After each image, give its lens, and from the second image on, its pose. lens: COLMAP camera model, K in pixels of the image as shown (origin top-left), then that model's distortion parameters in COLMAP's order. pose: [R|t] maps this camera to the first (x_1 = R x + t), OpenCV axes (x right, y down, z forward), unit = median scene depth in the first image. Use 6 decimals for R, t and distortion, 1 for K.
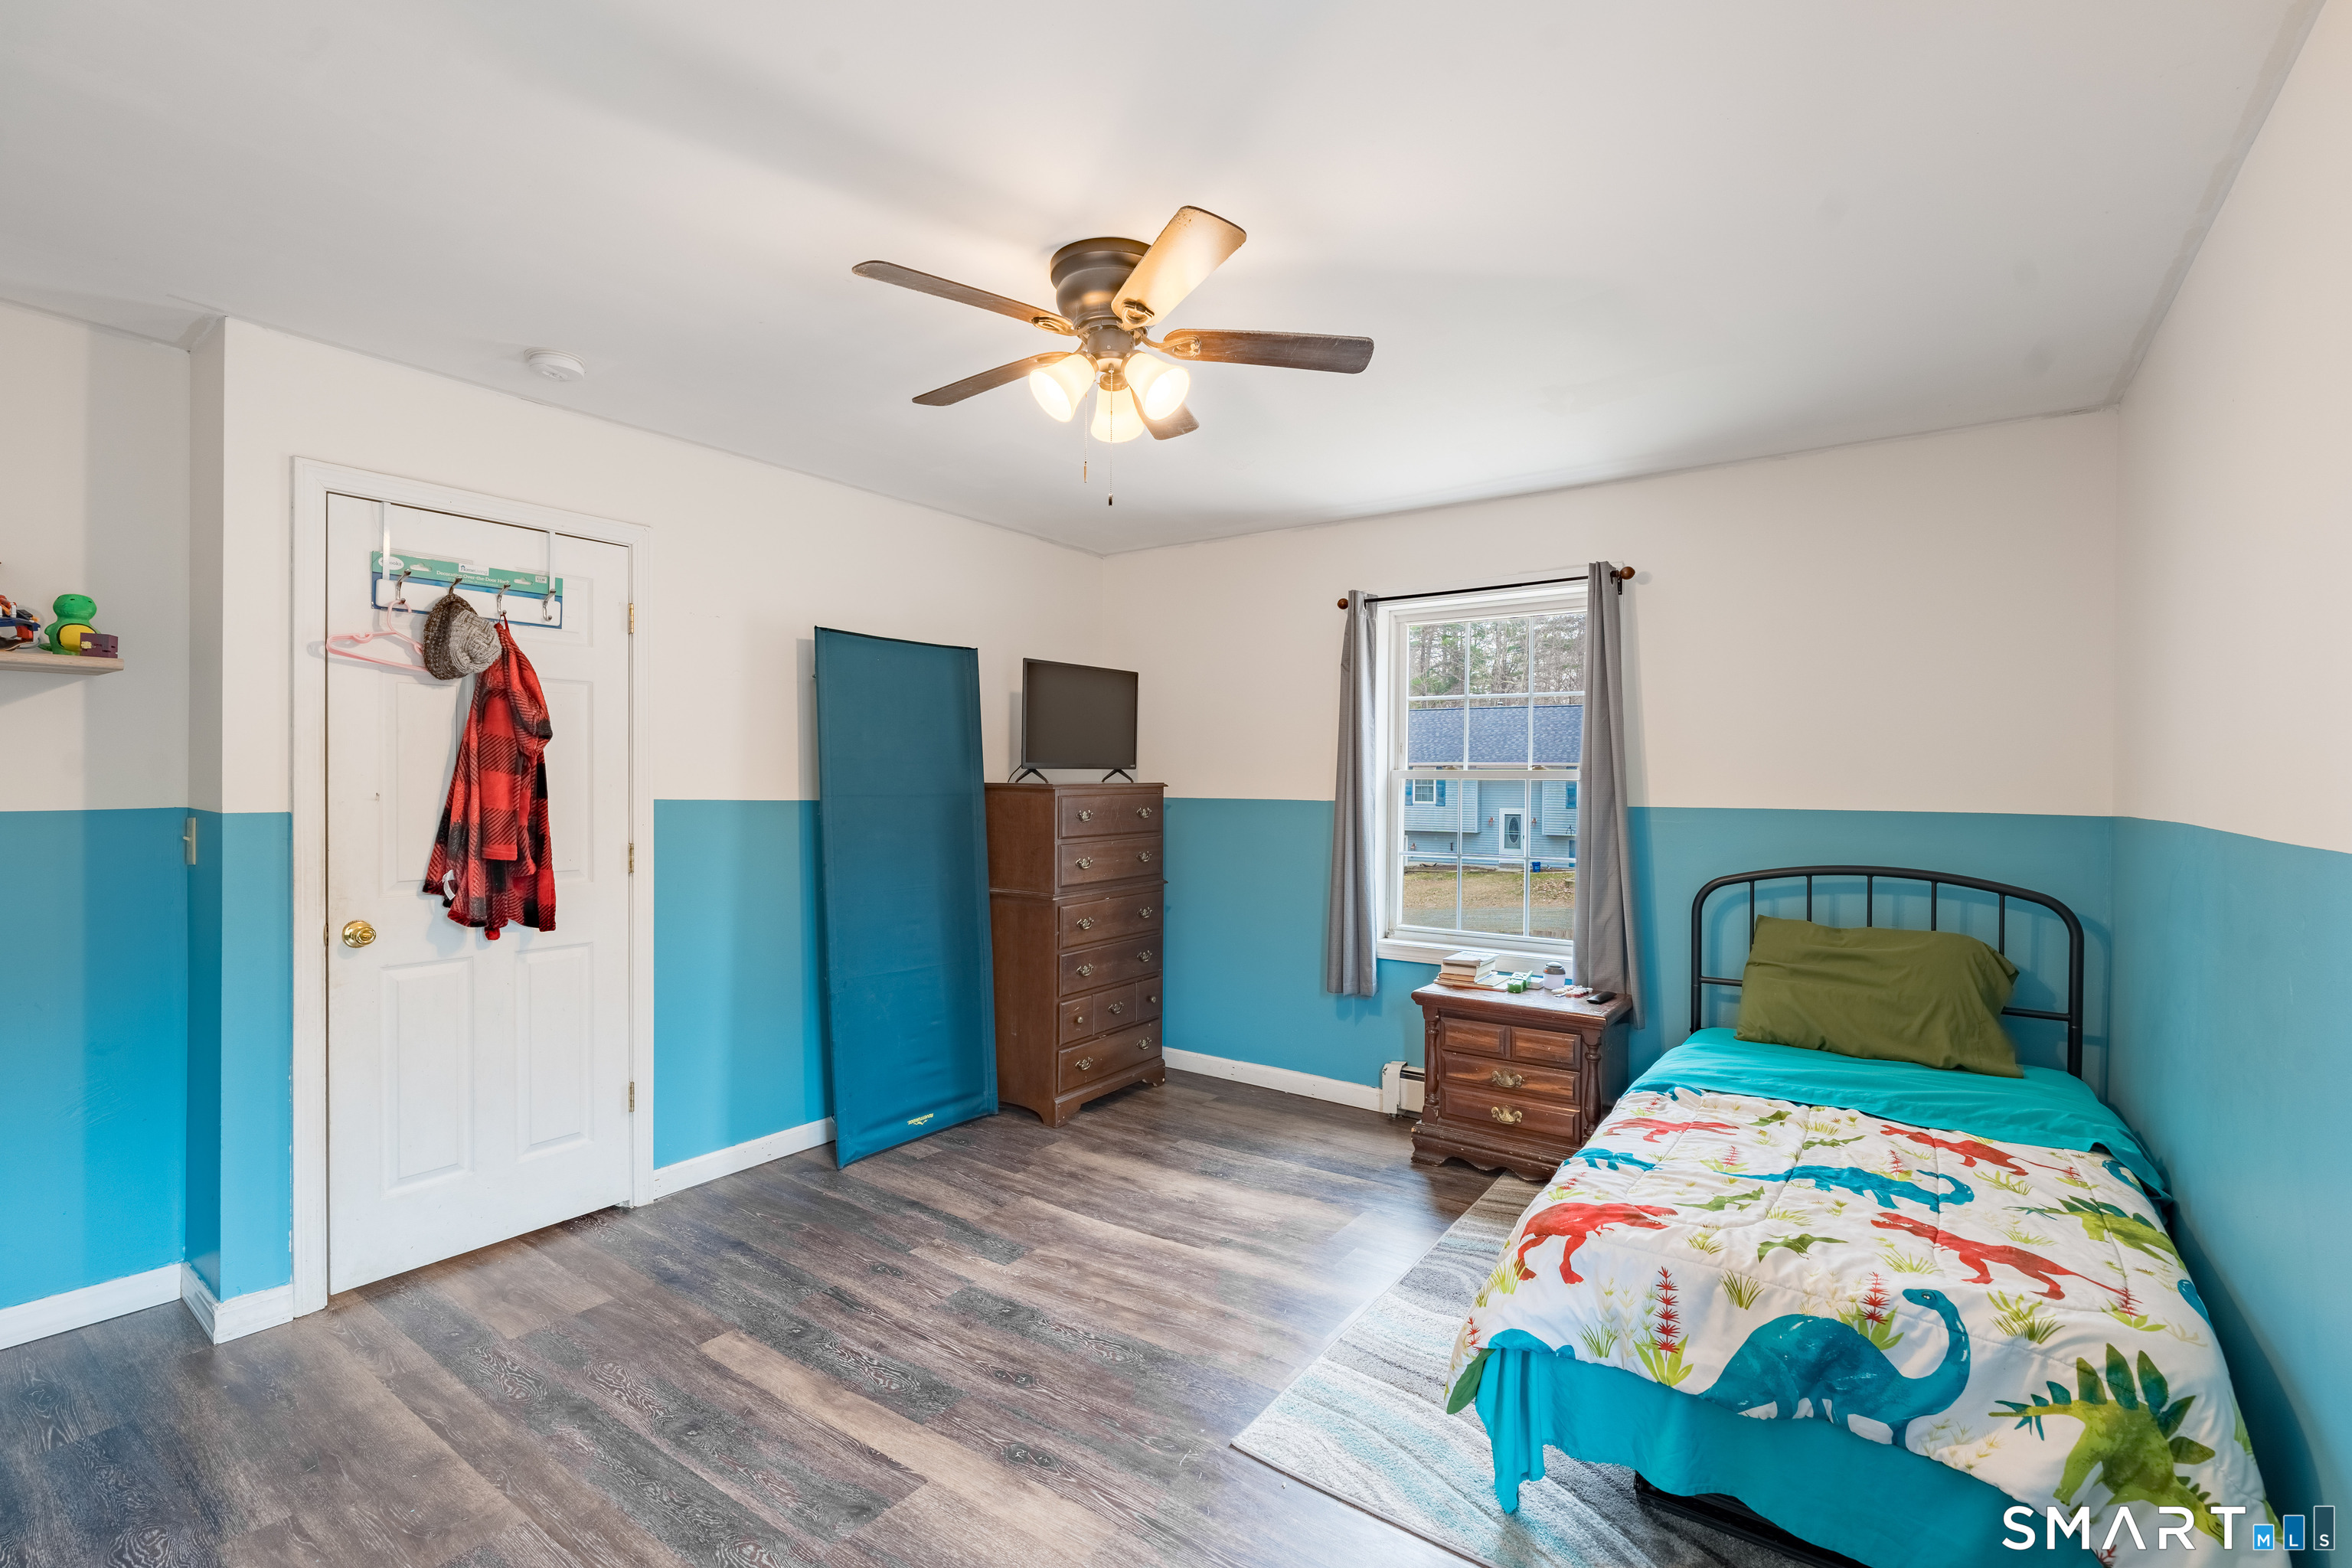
lens RADIAL K [[1066.5, 0, 1162.9], [0, 1066.5, 789.8], [0, 0, 1]] dist [-0.000366, 0.001027]
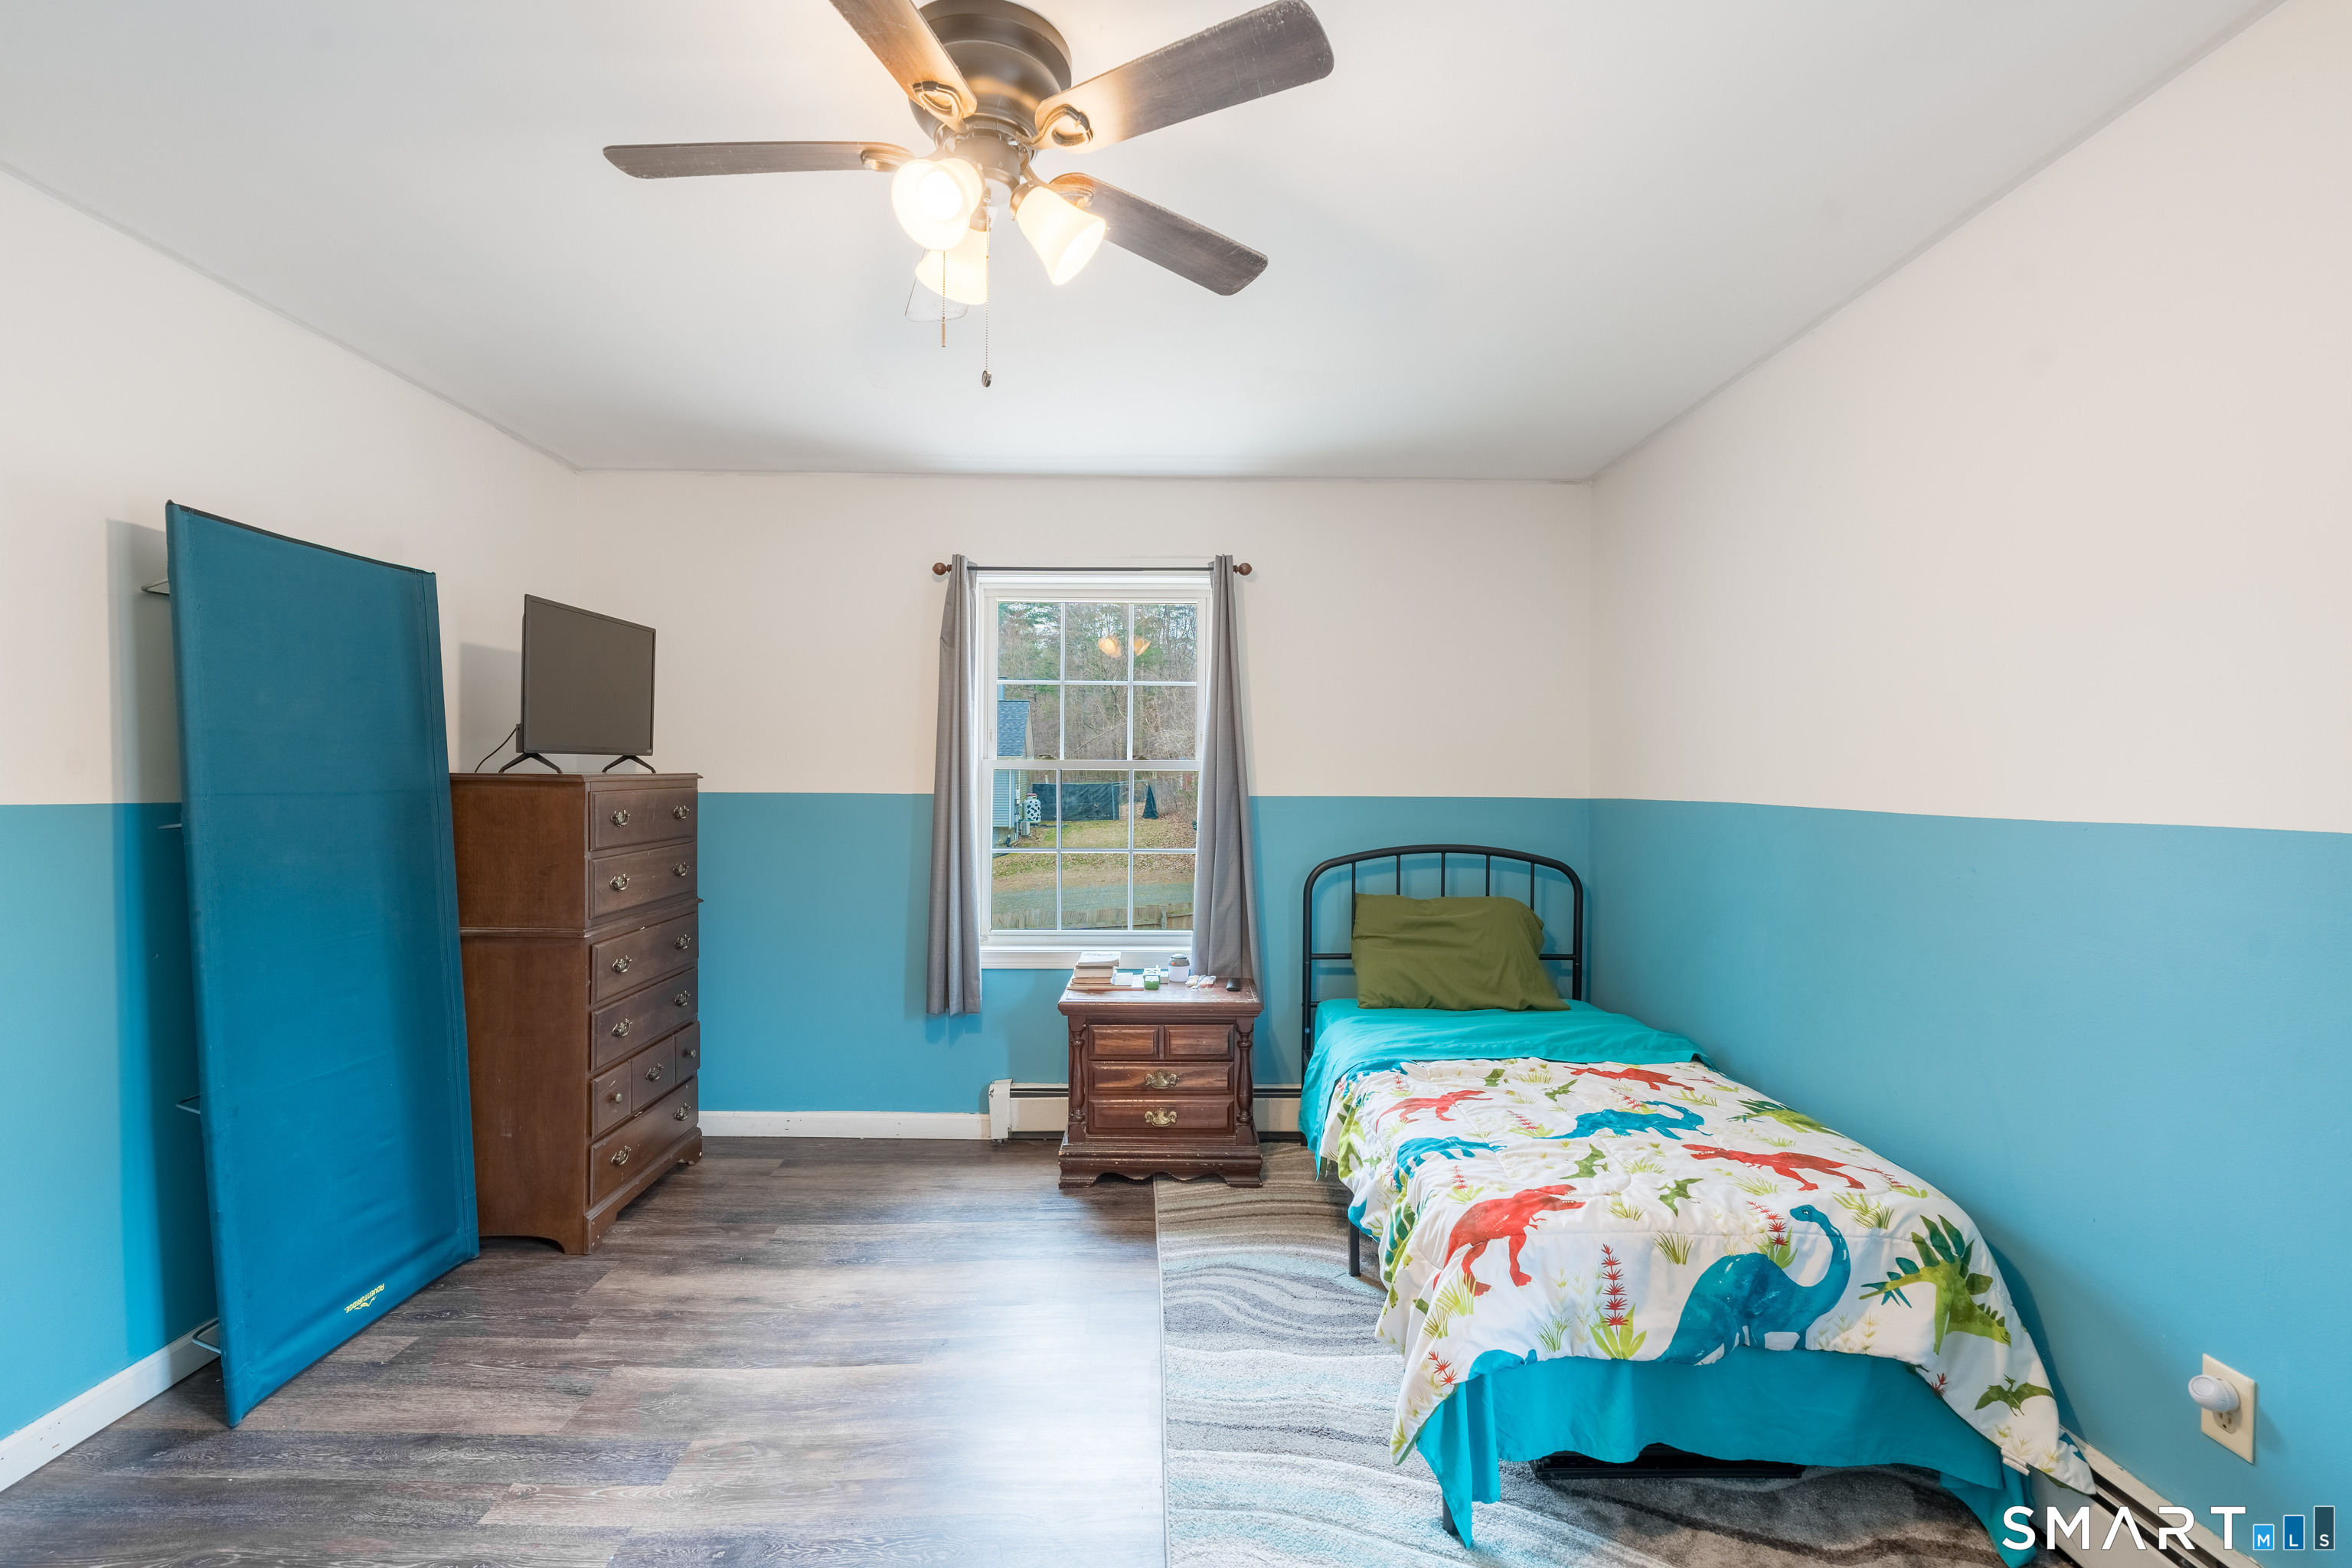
lens RADIAL K [[1063.9, 0, 1176.0], [0, 1063.9, 784.0], [0, 0, 1]] dist [-0.003513, 0.000994]
pose [[0.801451, -0.005448, 0.598036, -0.258264], [0.004649, 0.999985, 0.002878, 0.000833], [-0.598042, 0.000474, 0.801464, 0.237501]]
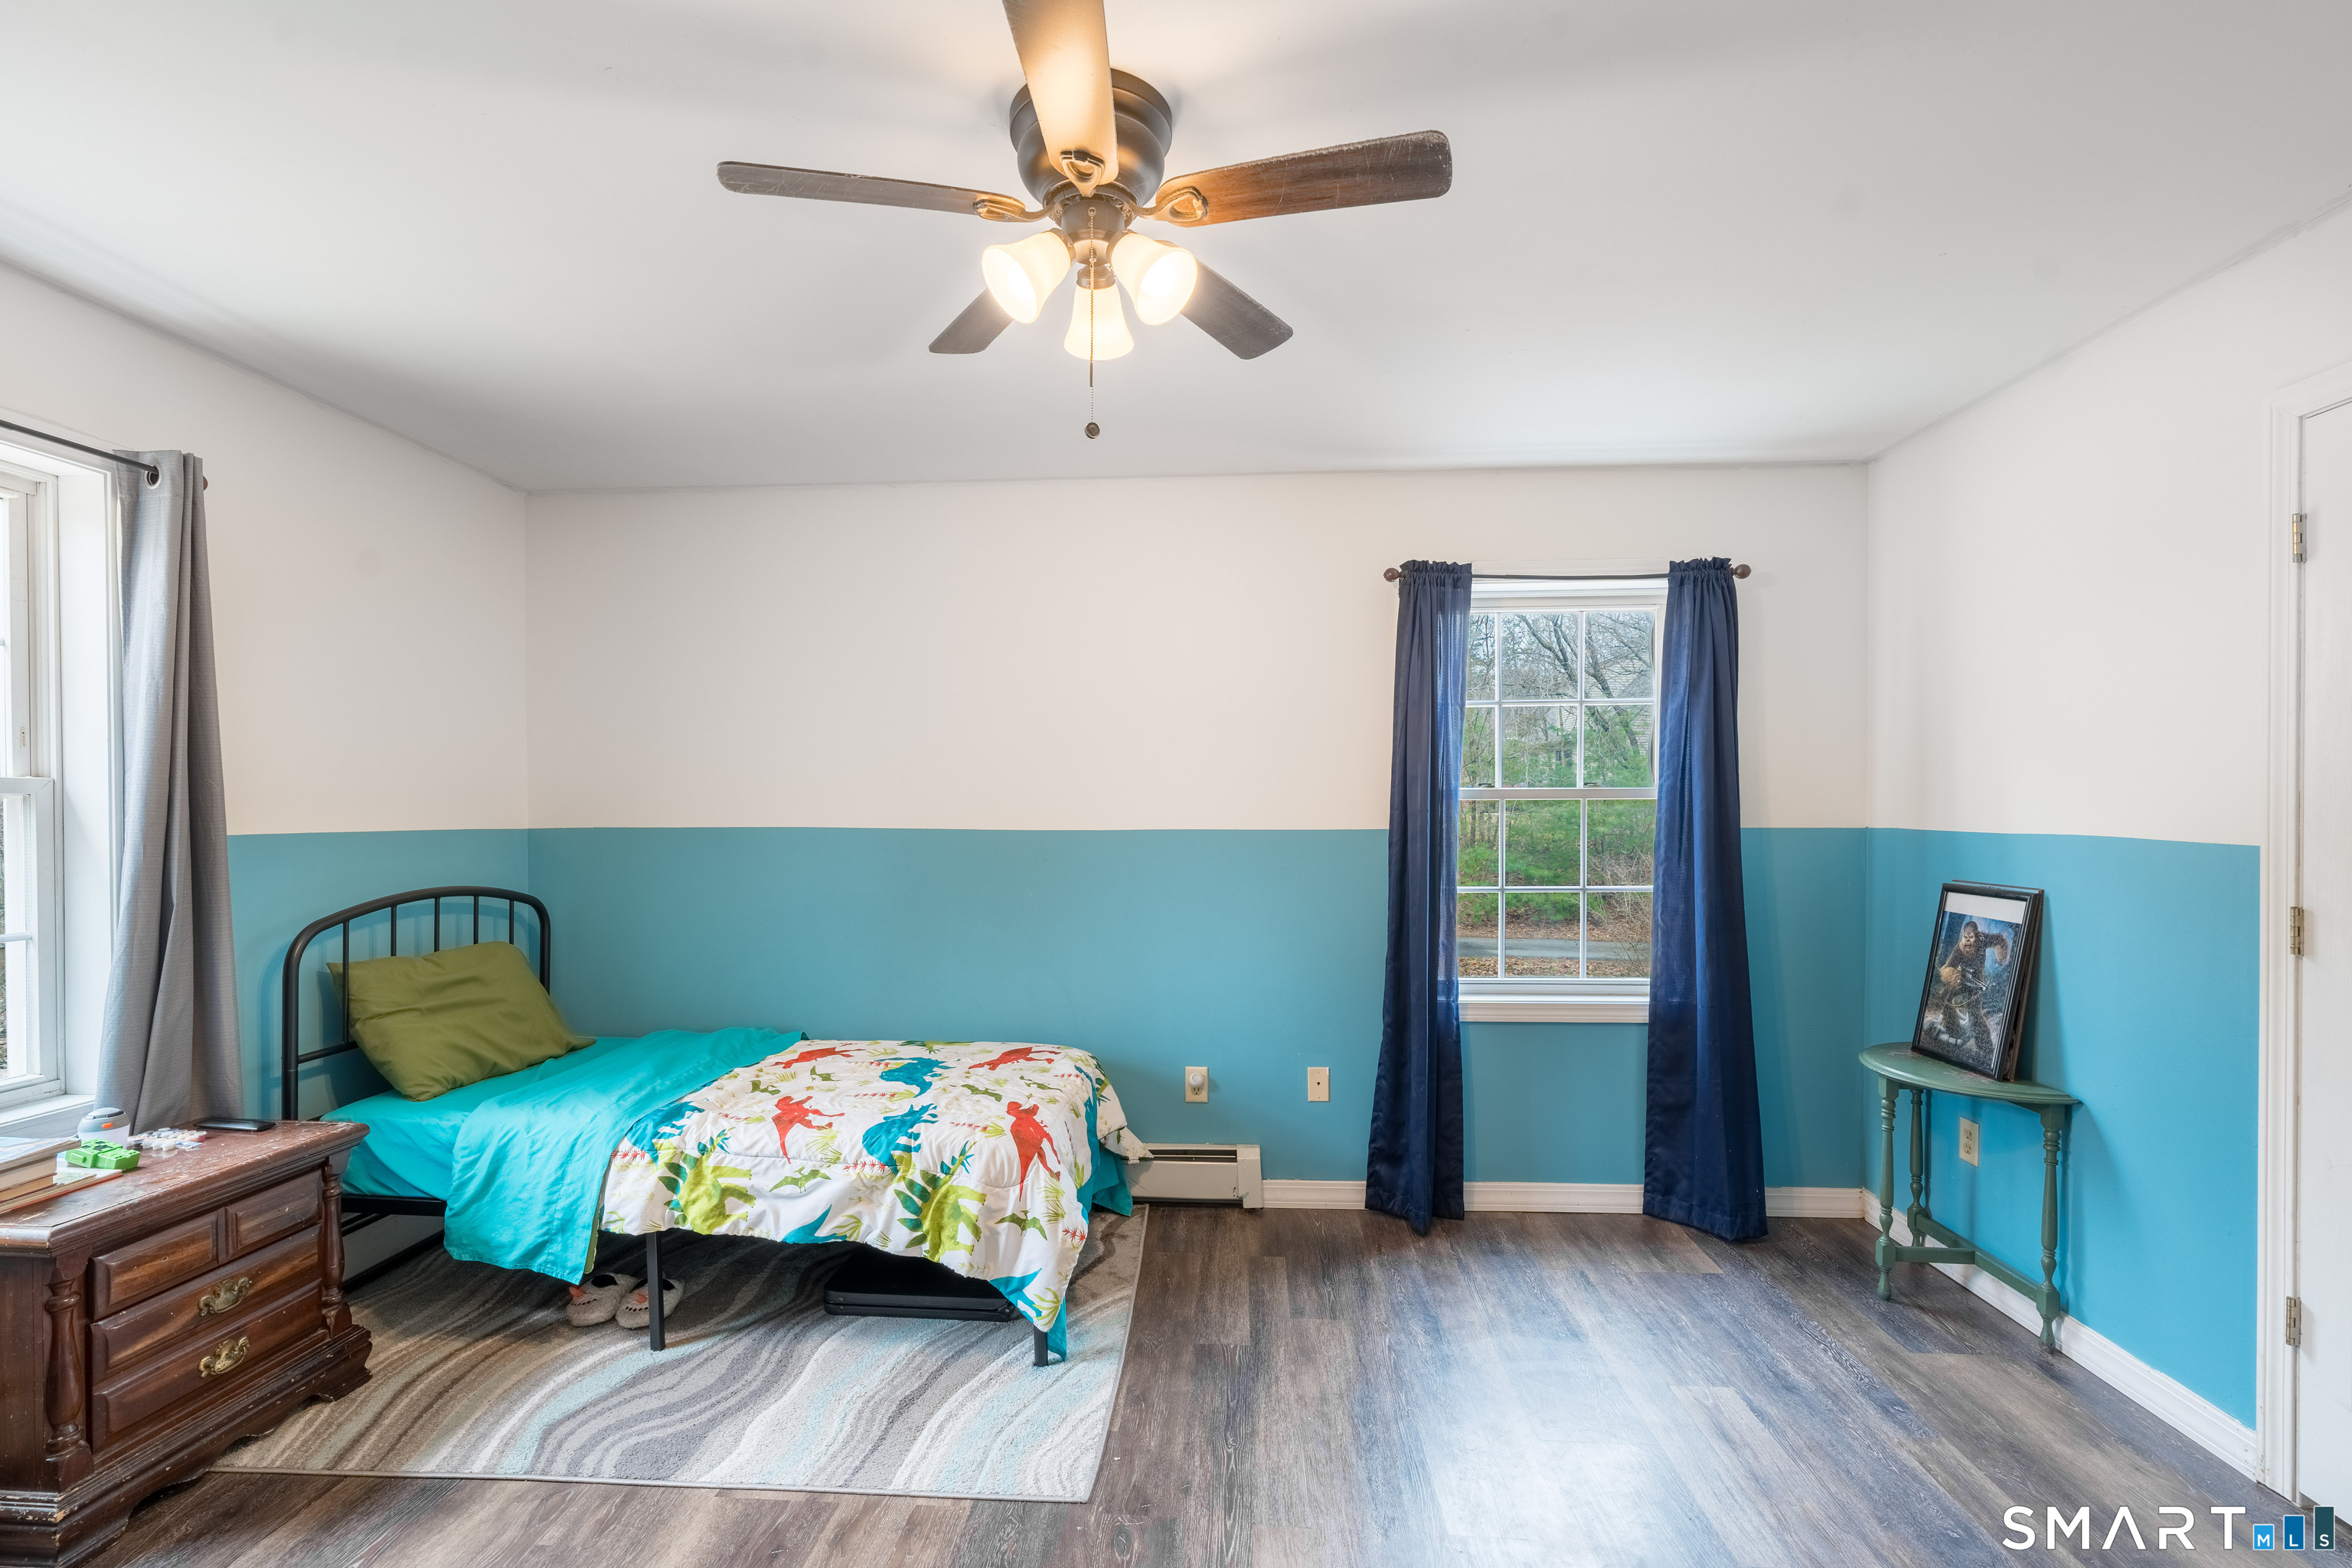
lens RADIAL K [[1070.2, 0, 1170.1], [0, 1070.2, 825.1], [0, 0, 1]] dist [0.000114, 0.000071]
pose [[-0.534767, -0.017753, 0.844813, -0.495679], [0.003290, 0.999728, 0.023091, -0.005233], [-0.844993, 0.015127, -0.534563, 0.932002]]
